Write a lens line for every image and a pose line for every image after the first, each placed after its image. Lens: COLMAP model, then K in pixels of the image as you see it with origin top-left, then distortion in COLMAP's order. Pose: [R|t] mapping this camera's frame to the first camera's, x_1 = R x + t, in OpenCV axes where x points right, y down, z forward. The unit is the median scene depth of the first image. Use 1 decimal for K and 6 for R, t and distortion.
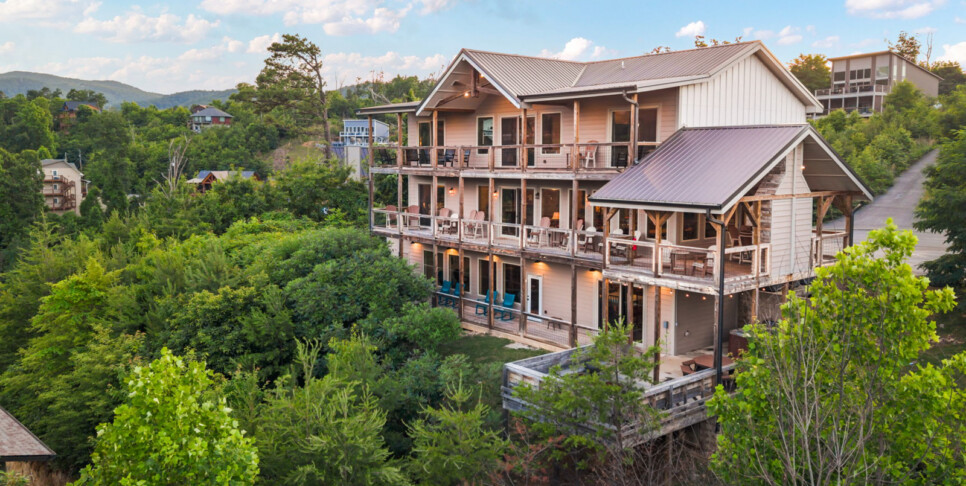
lens RADIAL K [[755.5, 0, 486.1], [0, 755.5, 241.2], [0, 0, 1]] dist [0.067597, -0.095679]
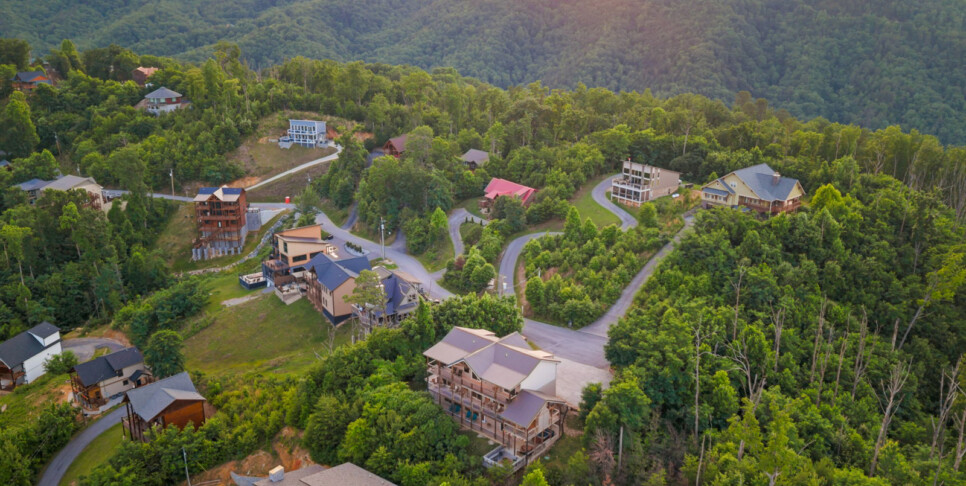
lens RADIAL K [[755.5, 0, 486.1], [0, 755.5, 241.2], [0, 0, 1]] dist [0.067597, -0.095679]
pose [[0.987220, -0.040307, 0.154180, -0.500020], [0.009010, 0.980055, 0.198524, -1.606355], [-0.159107, -0.194597, 0.967893, -2.592529]]
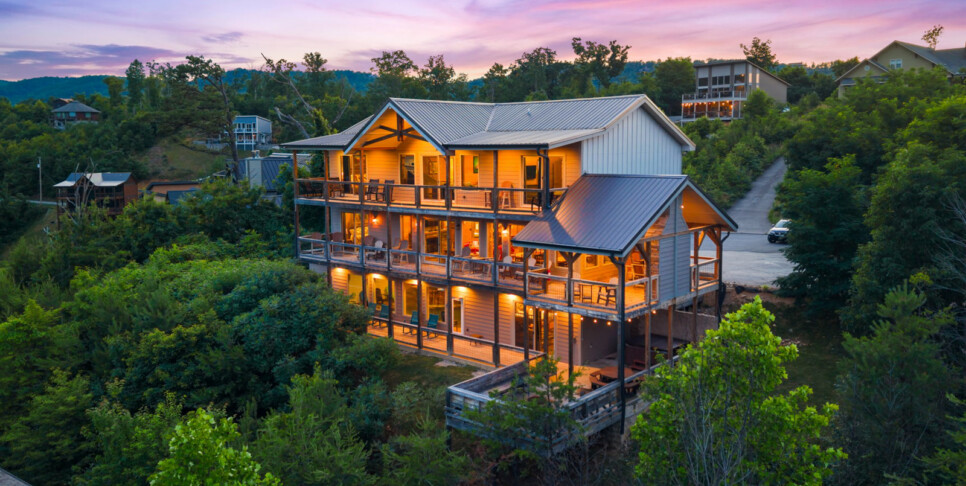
lens RADIAL K [[755.5, 0, 486.1], [0, 755.5, 241.2], [0, 0, 1]] dist [0.067597, -0.095679]
pose [[0.987773, -0.028194, 0.153326, -0.066931], [0.025745, 0.999508, 0.017929, -0.062377], [-0.153756, -0.013763, 0.988013, -0.121690]]
